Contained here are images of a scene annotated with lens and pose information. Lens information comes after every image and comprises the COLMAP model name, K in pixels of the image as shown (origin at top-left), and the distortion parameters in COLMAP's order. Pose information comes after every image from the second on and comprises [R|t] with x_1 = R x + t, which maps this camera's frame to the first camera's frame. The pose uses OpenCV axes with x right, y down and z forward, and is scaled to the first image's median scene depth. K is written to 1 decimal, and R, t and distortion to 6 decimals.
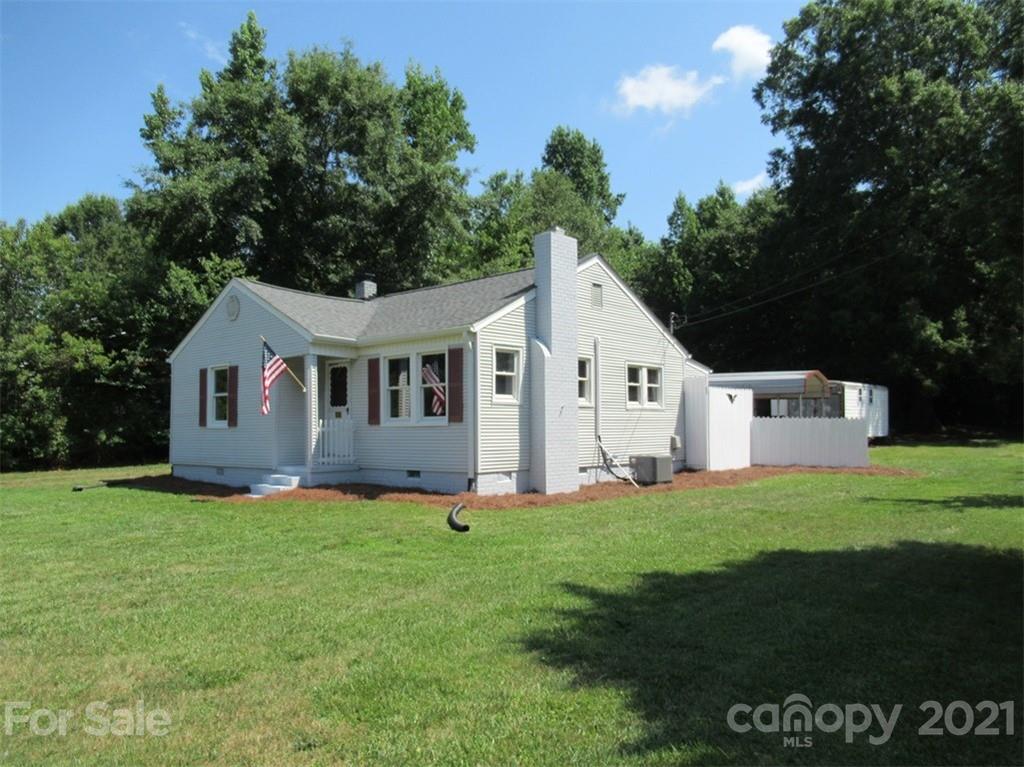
lens RADIAL K [[763.6, 0, 512.3], [0, 763.6, 382.5], [0, 0, 1]] dist [-0.018994, 0.018437]
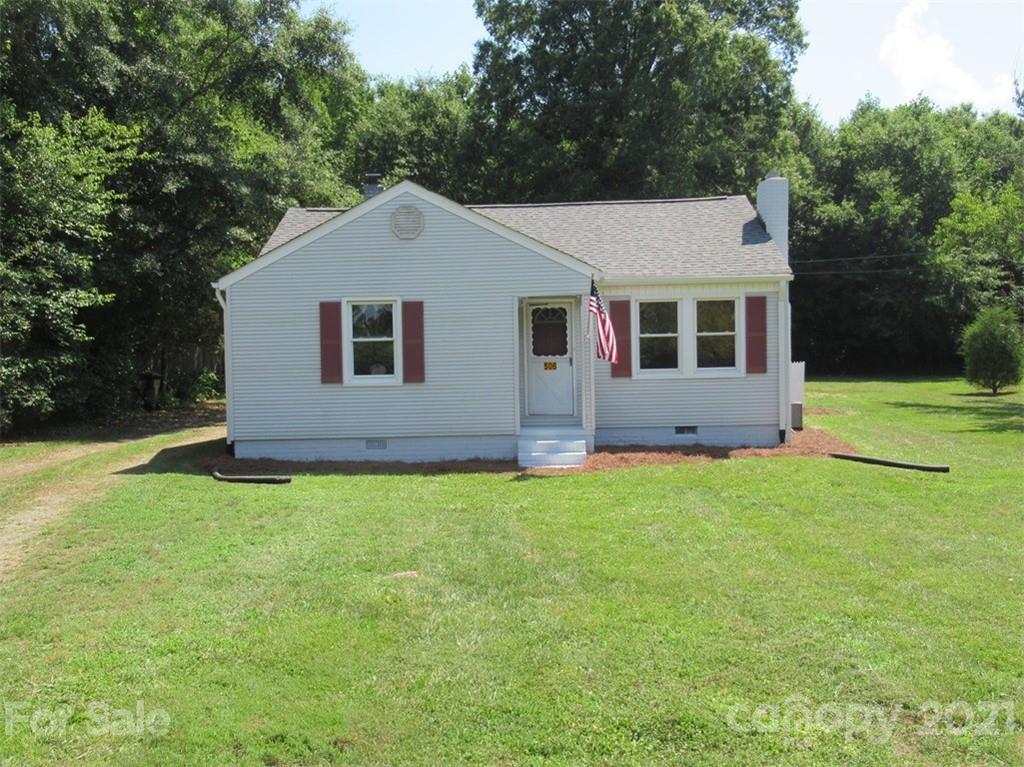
lens RADIAL K [[1058.4, 0, 509.1], [0, 1058.4, 383.6], [0, 0, 1]] dist [0.040362, 0.000000]
pose [[0.762276, -0.022698, 0.646854, -0.604235], [-0.024411, 0.997666, 0.063774, -0.006454], [-0.646792, -0.064404, 0.759942, 0.094372]]
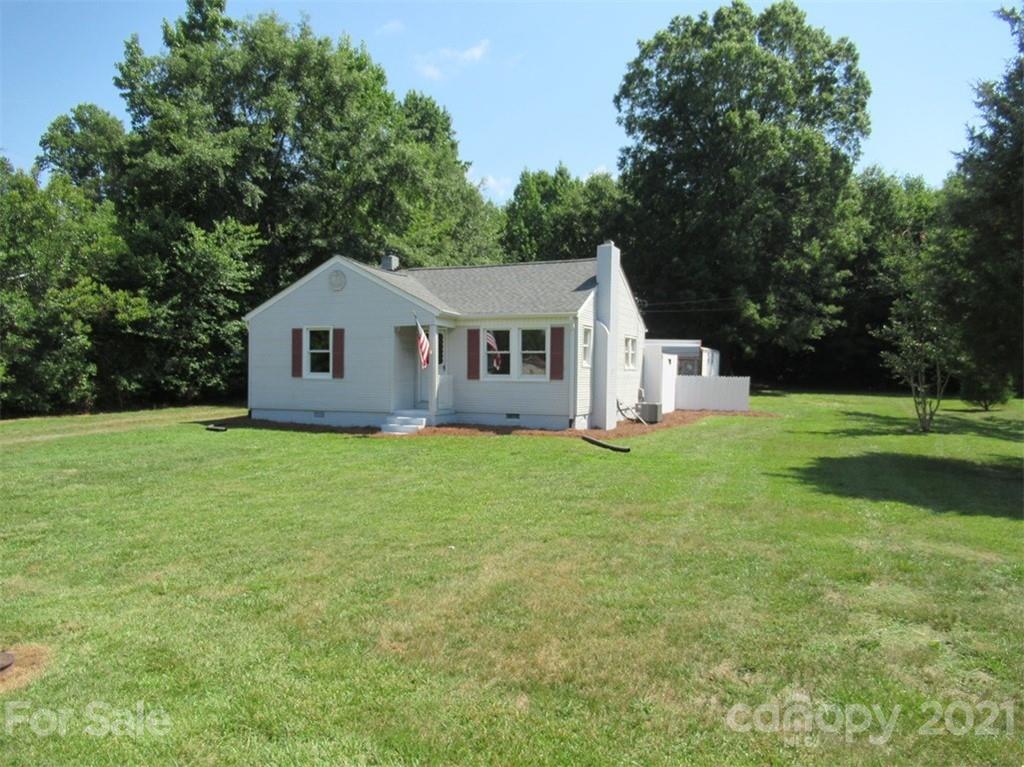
lens RADIAL K [[763.6, 0, 514.8], [0, 763.6, 387.1], [0, 0, 1]] dist [-0.018994, 0.018437]
pose [[0.944069, 0.010865, 0.329570, -0.313458], [-0.037168, 0.996594, 0.073613, -0.017930], [-0.327647, -0.081746, 0.941257, -0.154514]]
